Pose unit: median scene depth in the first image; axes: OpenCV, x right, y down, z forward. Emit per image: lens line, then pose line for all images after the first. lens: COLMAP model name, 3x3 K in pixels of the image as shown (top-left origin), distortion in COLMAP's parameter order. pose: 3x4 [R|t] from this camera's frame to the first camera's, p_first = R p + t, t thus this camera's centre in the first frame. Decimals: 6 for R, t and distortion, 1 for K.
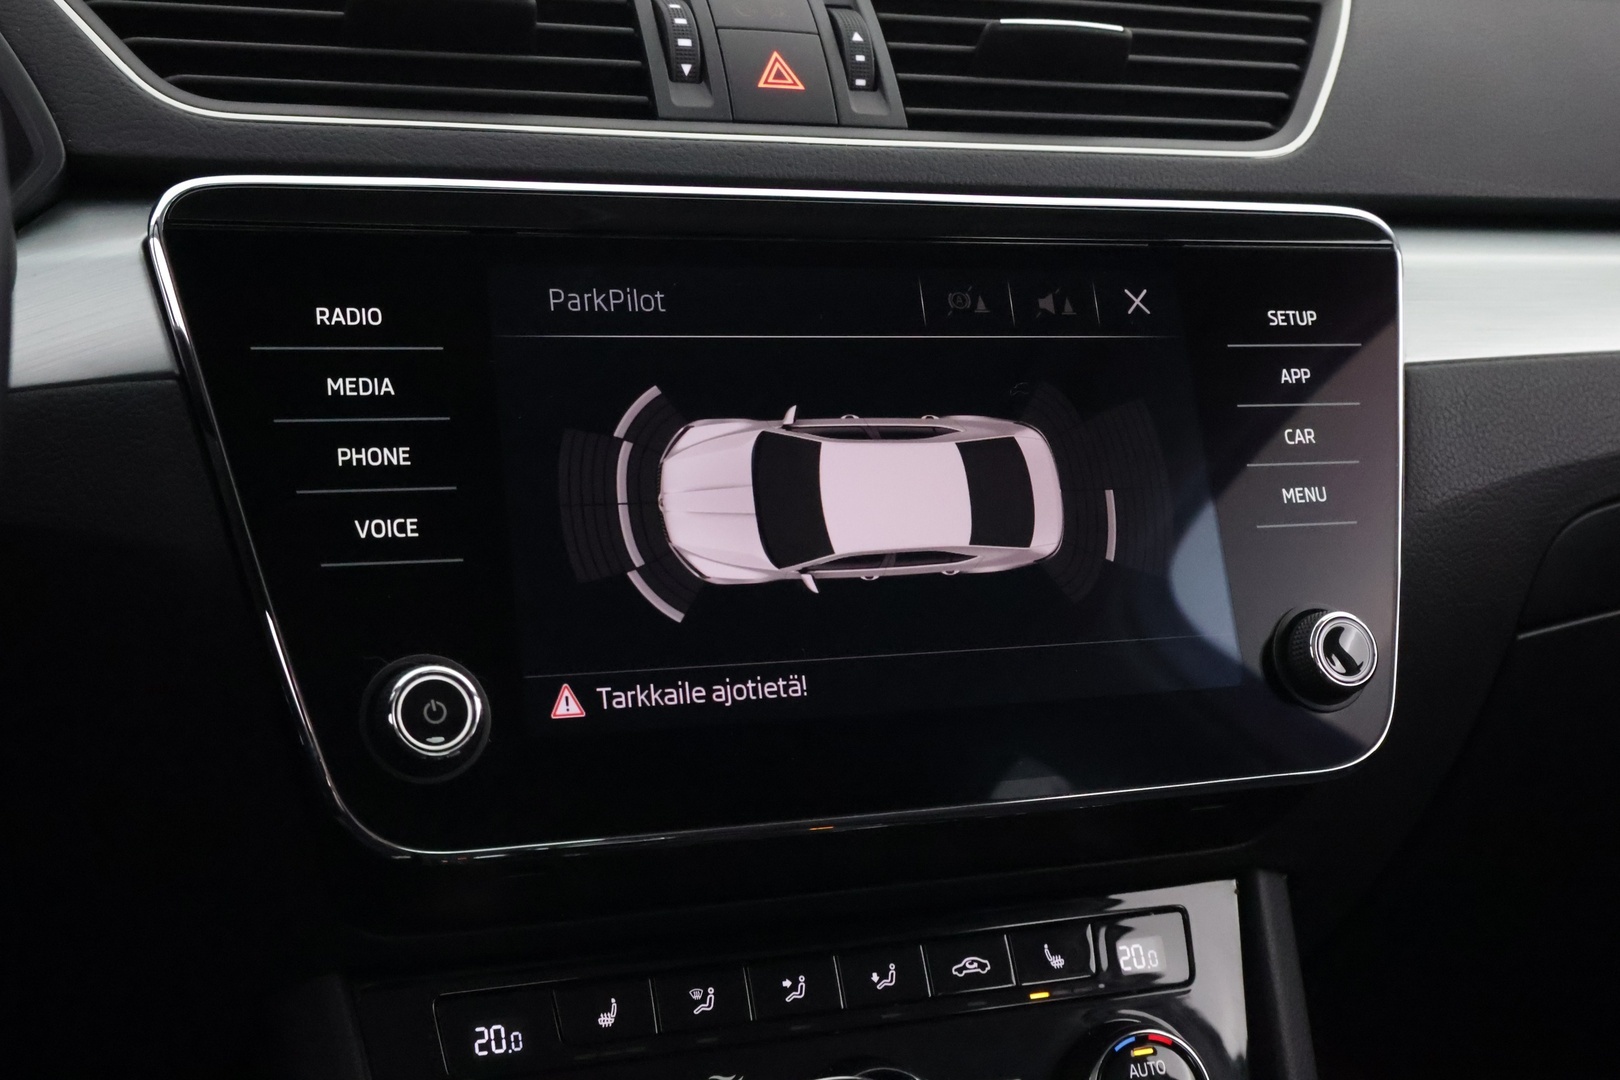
lens RADIAL K [[2036.9, 0, 810.0], [0, 2036.9, 540.0], [0, 0, 1]] dist [0.001256, 0.012628]
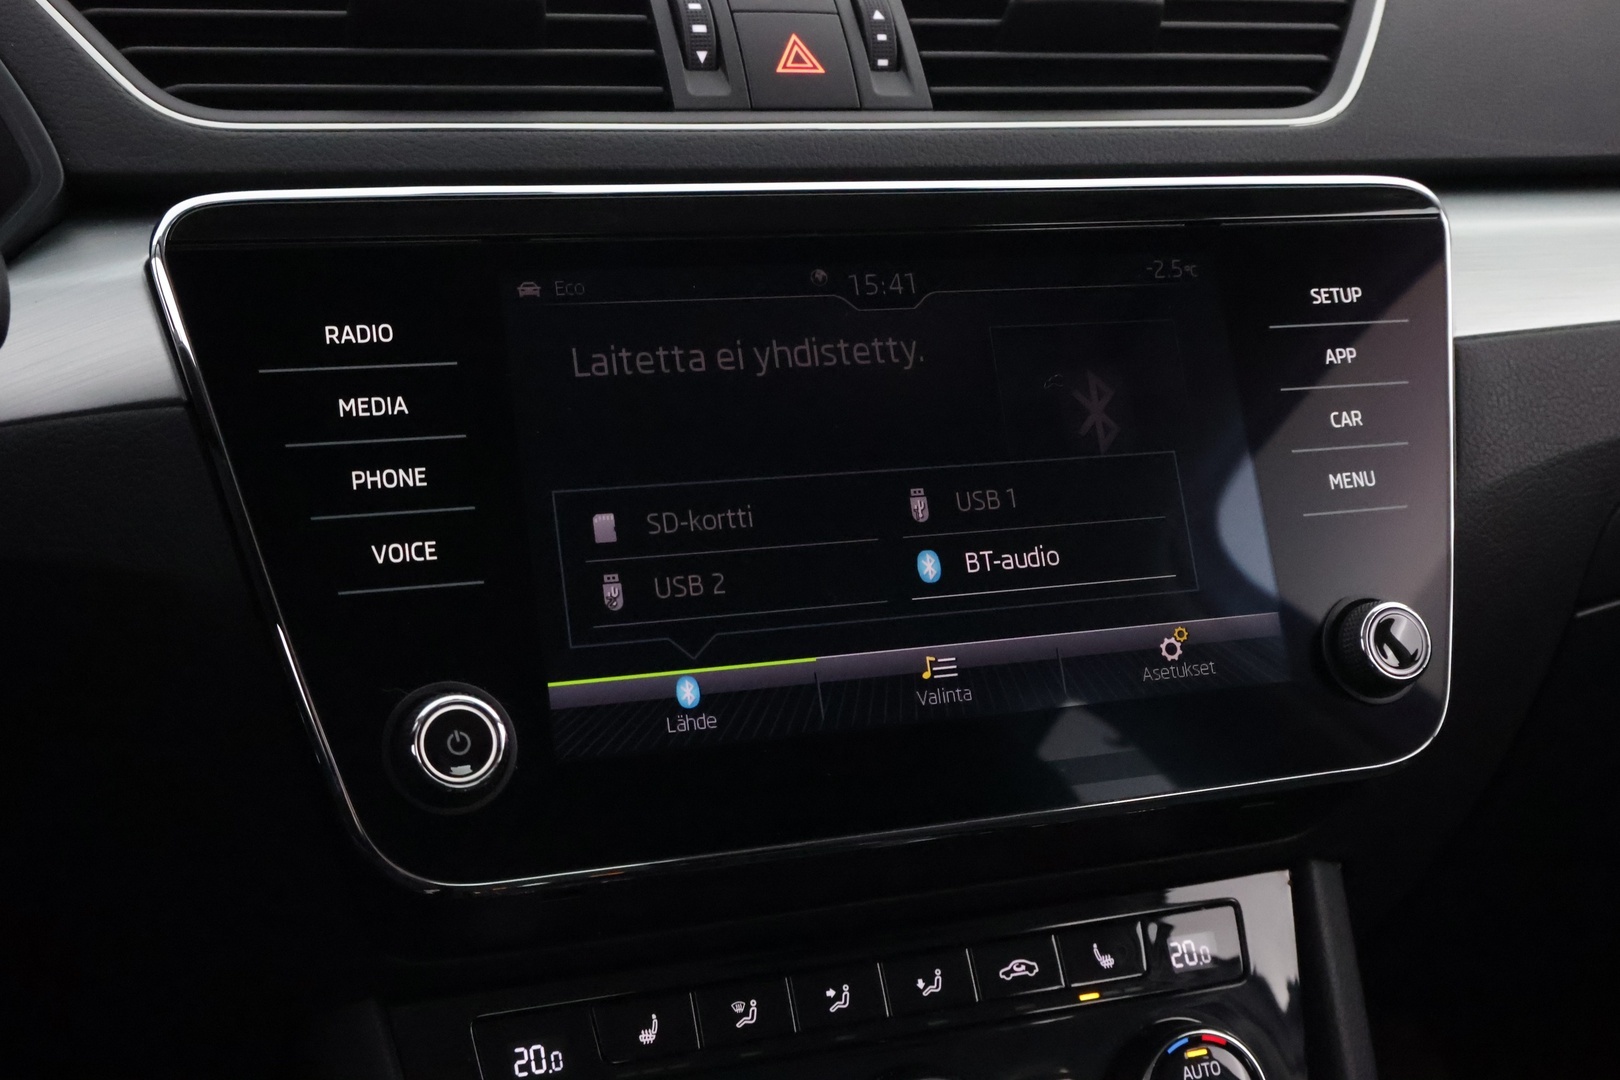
lens RADIAL K [[2036.9, 0, 810.0], [0, 2036.9, 540.0], [0, 0, 1]] dist [0.001256, 0.012628]
pose [[0.999368, -0.026284, -0.023951, 0.007876], [0.027060, 0.999099, 0.032701, -0.032228], [0.023069, -0.033329, 0.999178, 0.026832]]
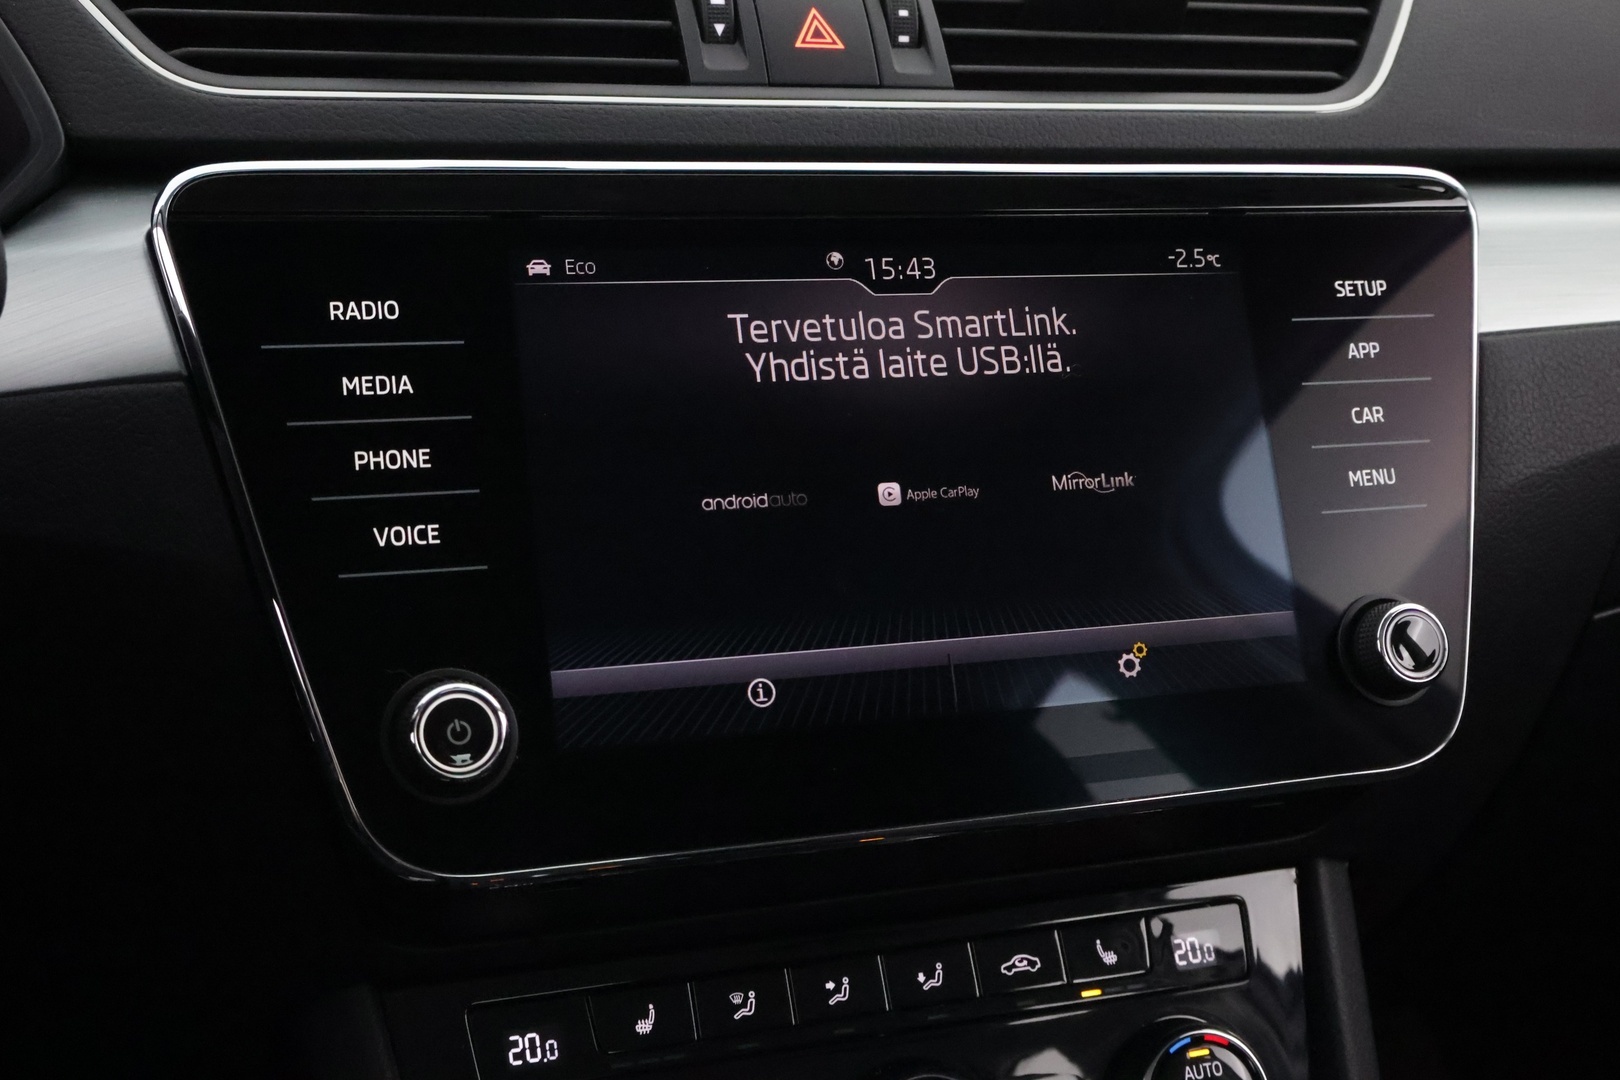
lens RADIAL K [[2037.3, 0, 812.7], [0, 2037.3, 541.7], [0, 0, 1]] dist [-0.003434, 0.021105]
pose [[0.999745, -0.004142, -0.022190, 0.002728], [0.005338, 0.998521, 0.054103, -0.044952], [0.021933, -0.054208, 0.998289, 0.044007]]
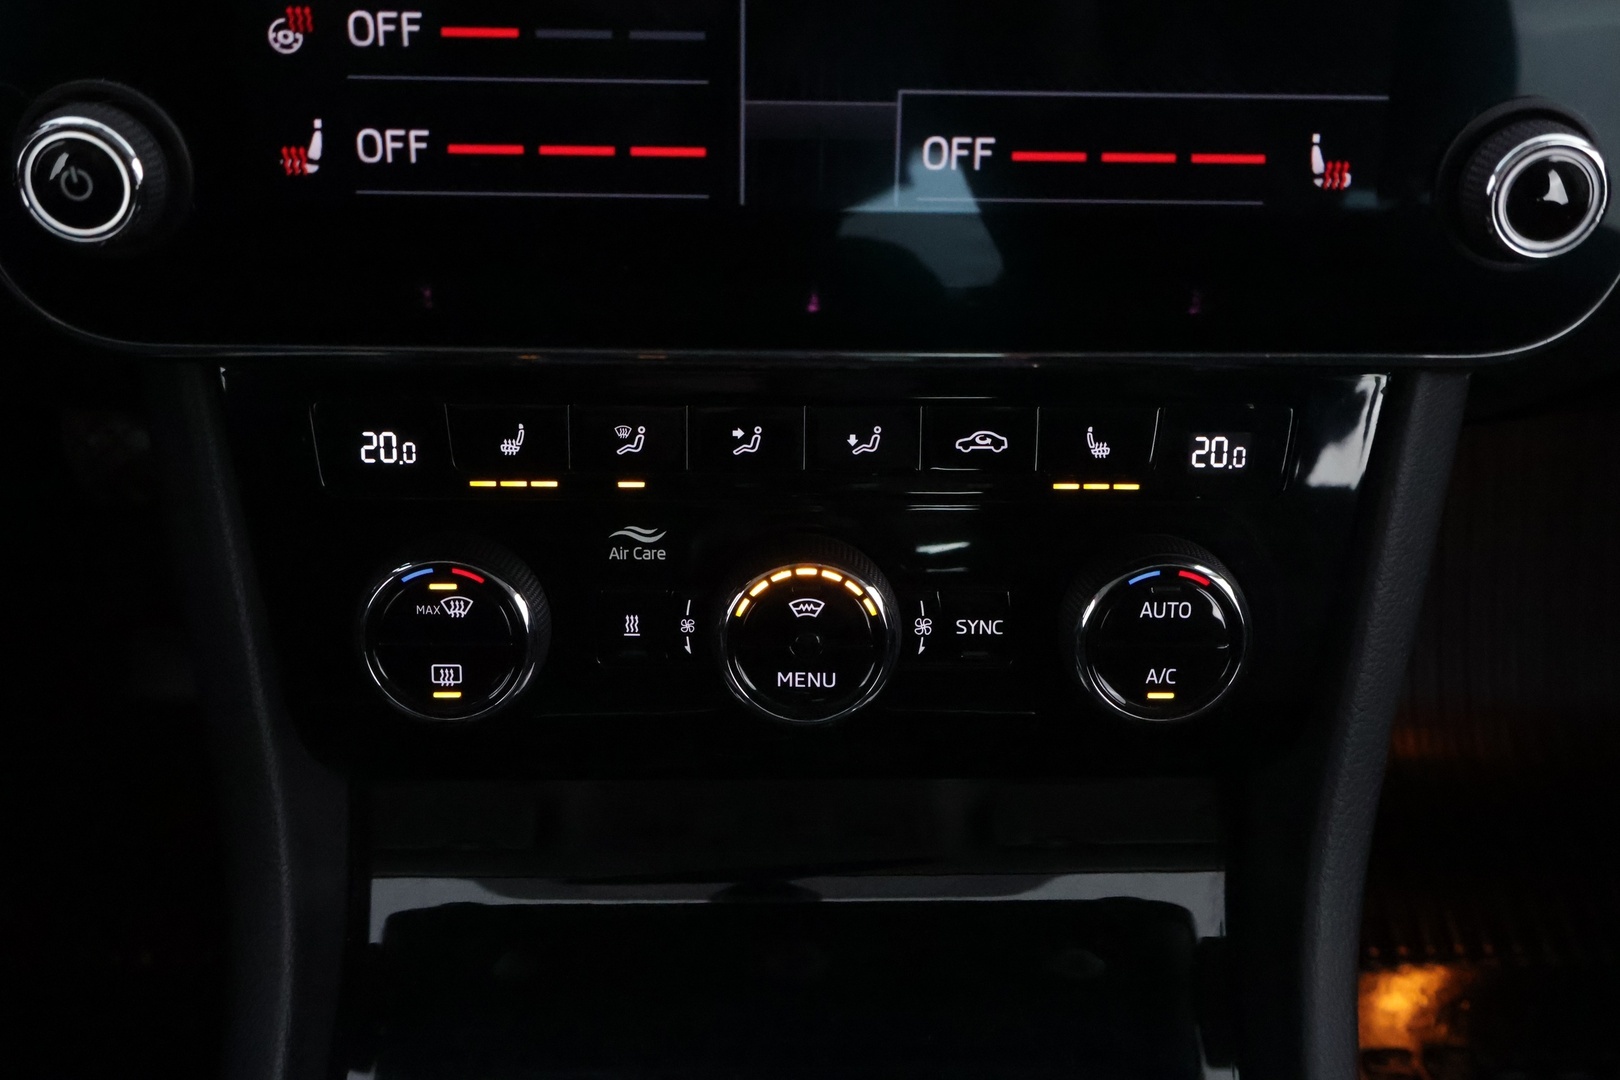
lens RADIAL K [[1691.2, 0, 812.7], [0, 1691.2, 542.0], [0, 0, 1]] dist [-0.005390, -0.001115]
pose [[0.938658, 0.238280, -0.249285, 0.196301], [-0.057405, 0.820762, 0.568378, -0.136006], [0.340037, -0.519203, 0.784094, 0.444986]]
